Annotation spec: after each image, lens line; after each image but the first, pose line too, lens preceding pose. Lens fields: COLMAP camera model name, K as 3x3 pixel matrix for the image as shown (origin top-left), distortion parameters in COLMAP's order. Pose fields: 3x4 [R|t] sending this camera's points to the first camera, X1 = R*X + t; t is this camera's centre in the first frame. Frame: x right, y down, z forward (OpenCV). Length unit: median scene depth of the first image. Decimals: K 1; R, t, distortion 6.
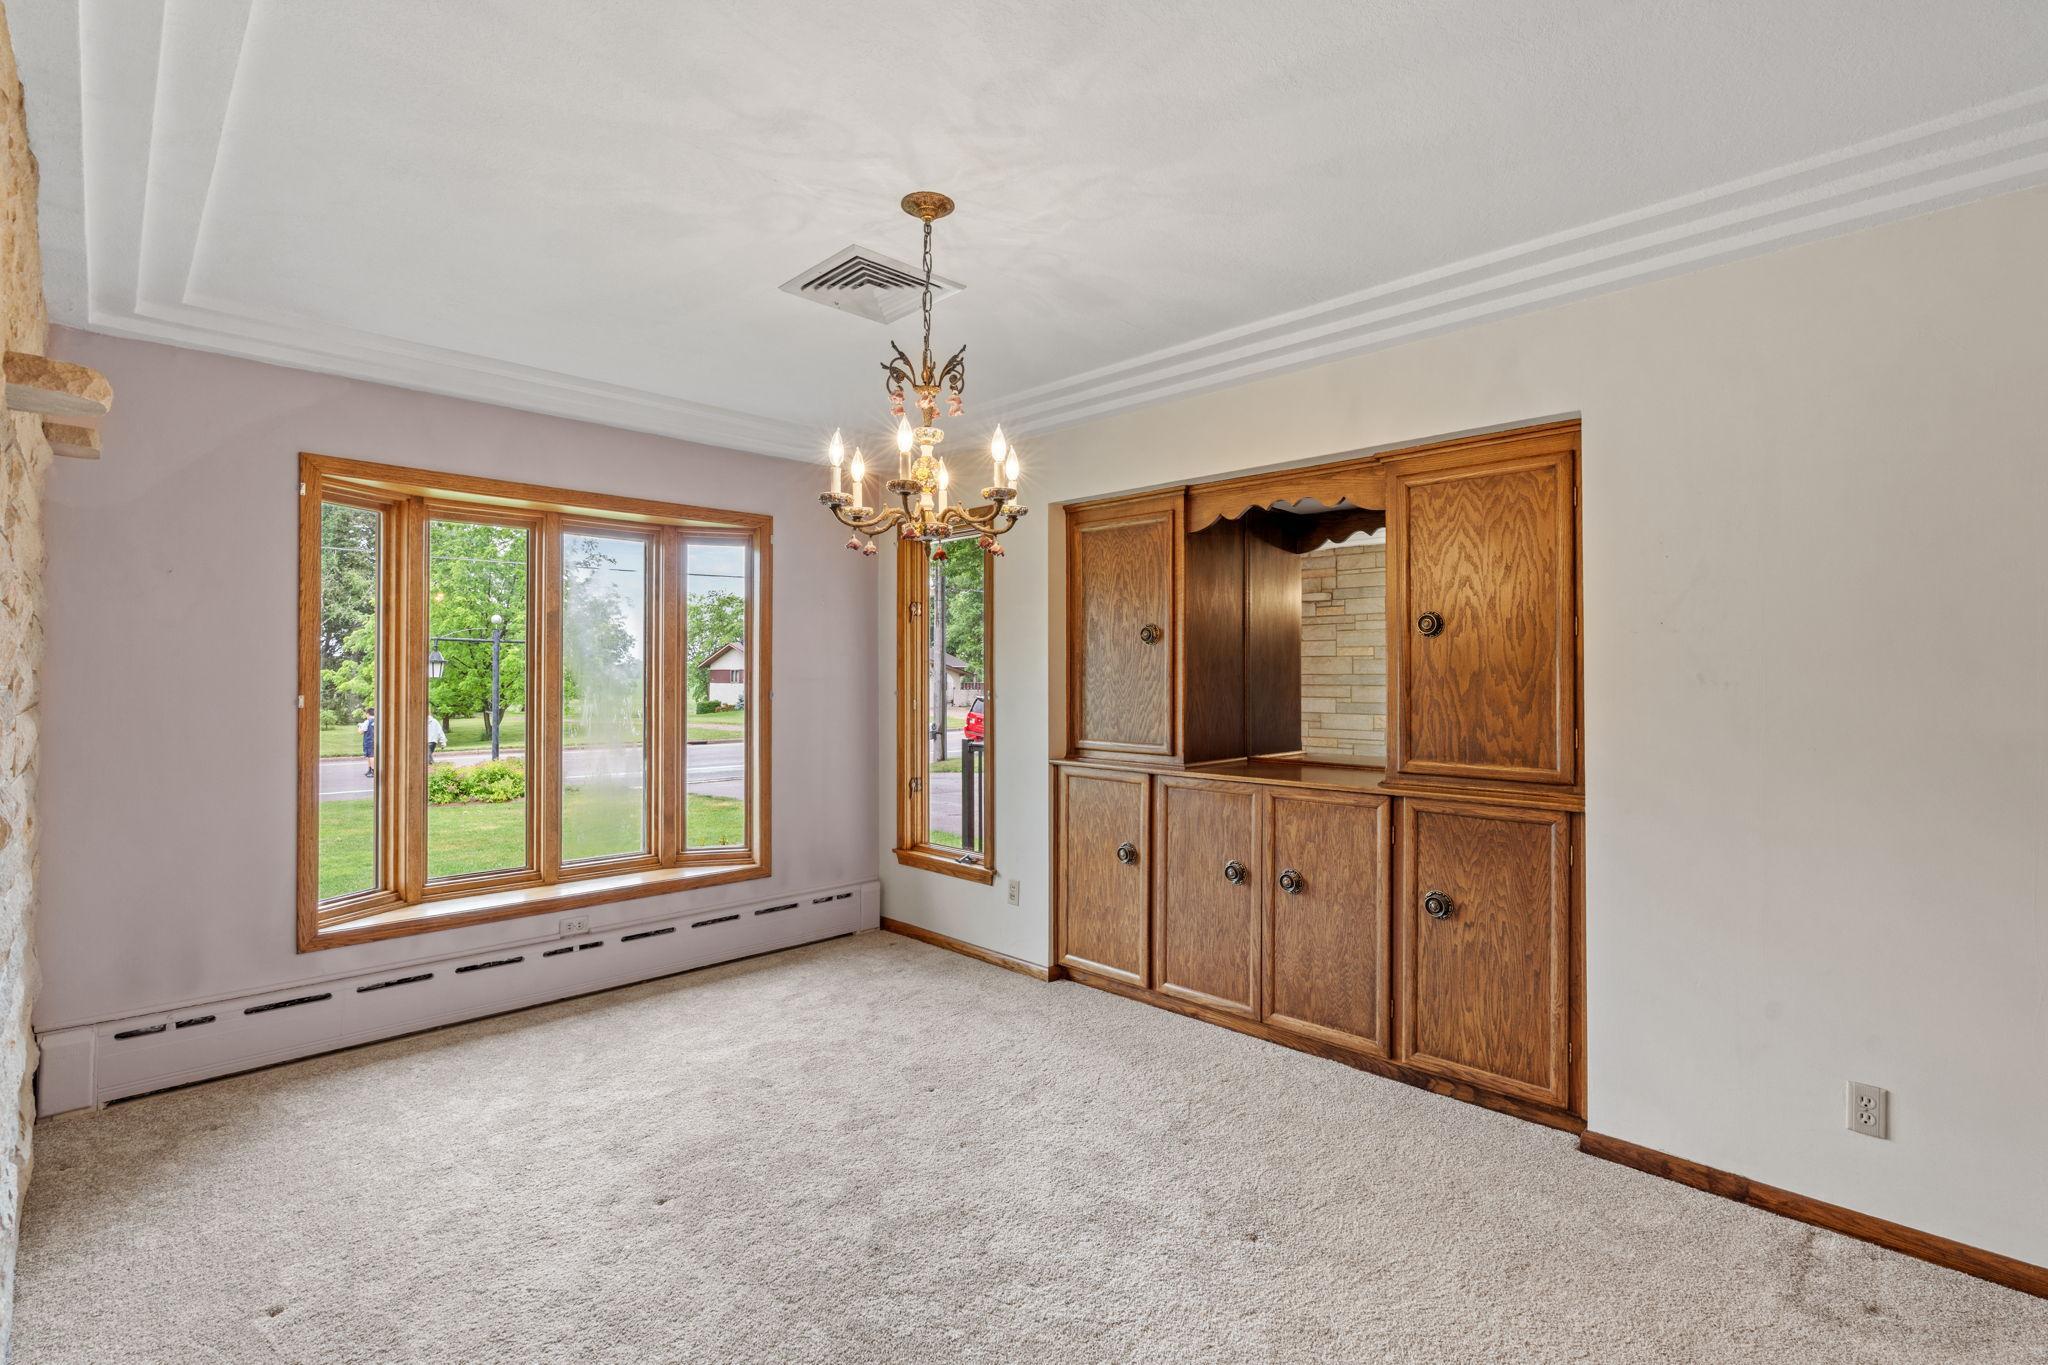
lens RADIAL K [[931.8, 0, 1024.6], [0, 931.8, 687.9], [0, 0, 1]] dist [-0.001874, 0.000623]
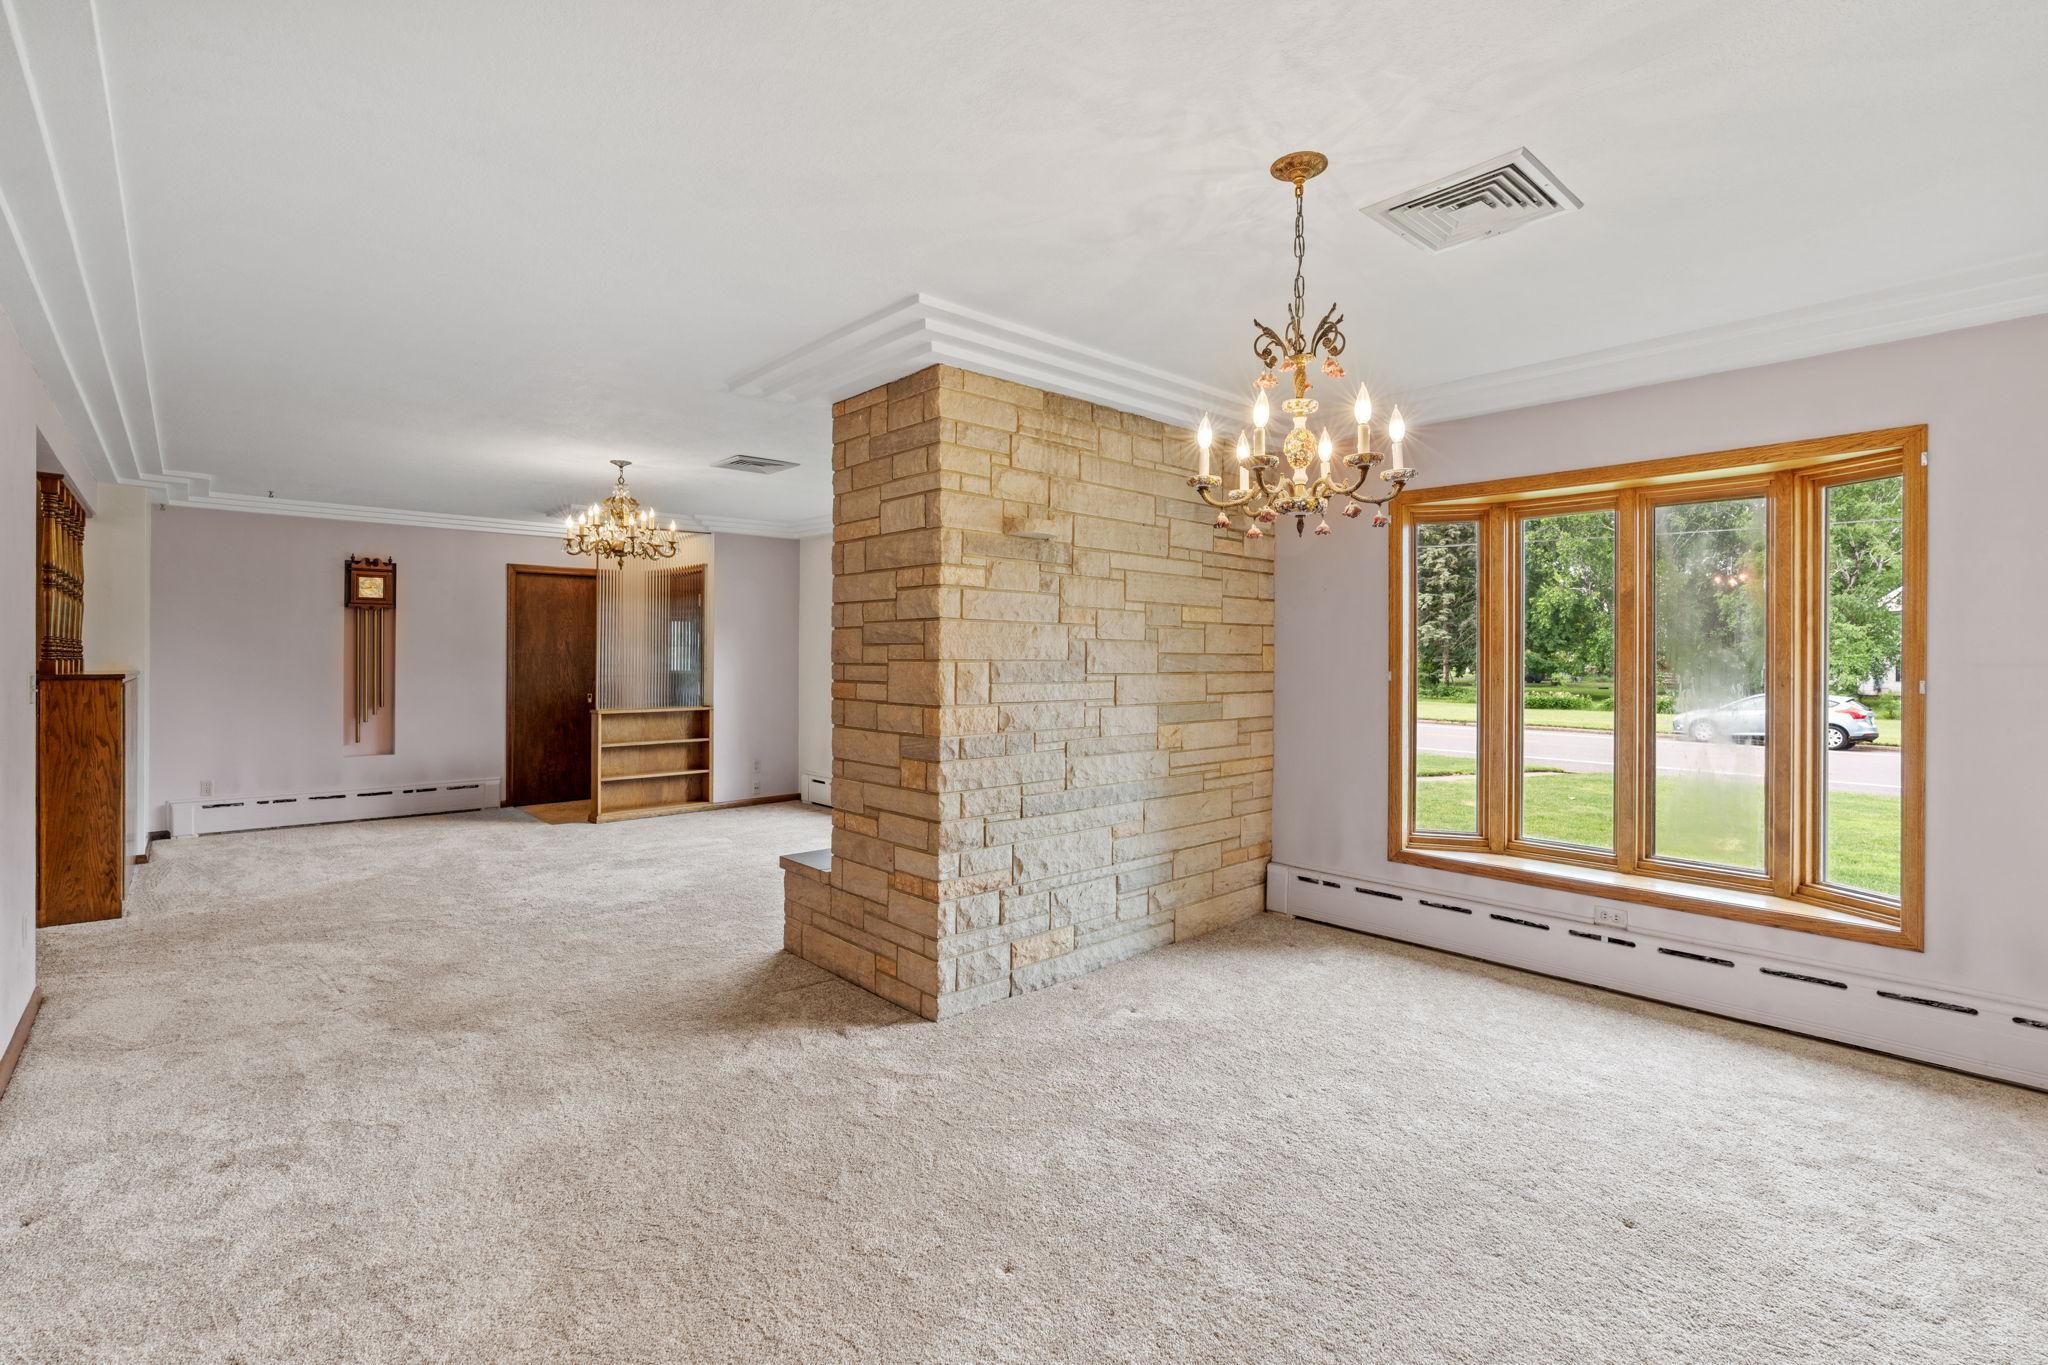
lens RADIAL K [[931.8, 0, 1038.2], [0, 931.8, 687.9], [0, 0, 1]] dist [-0.001874, 0.000623]
pose [[-0.032669, 0.035167, -0.998847, 0.525074], [-0.009784, 0.999322, 0.035504, -0.012322], [0.999418, 0.010933, -0.032302, 0.456296]]
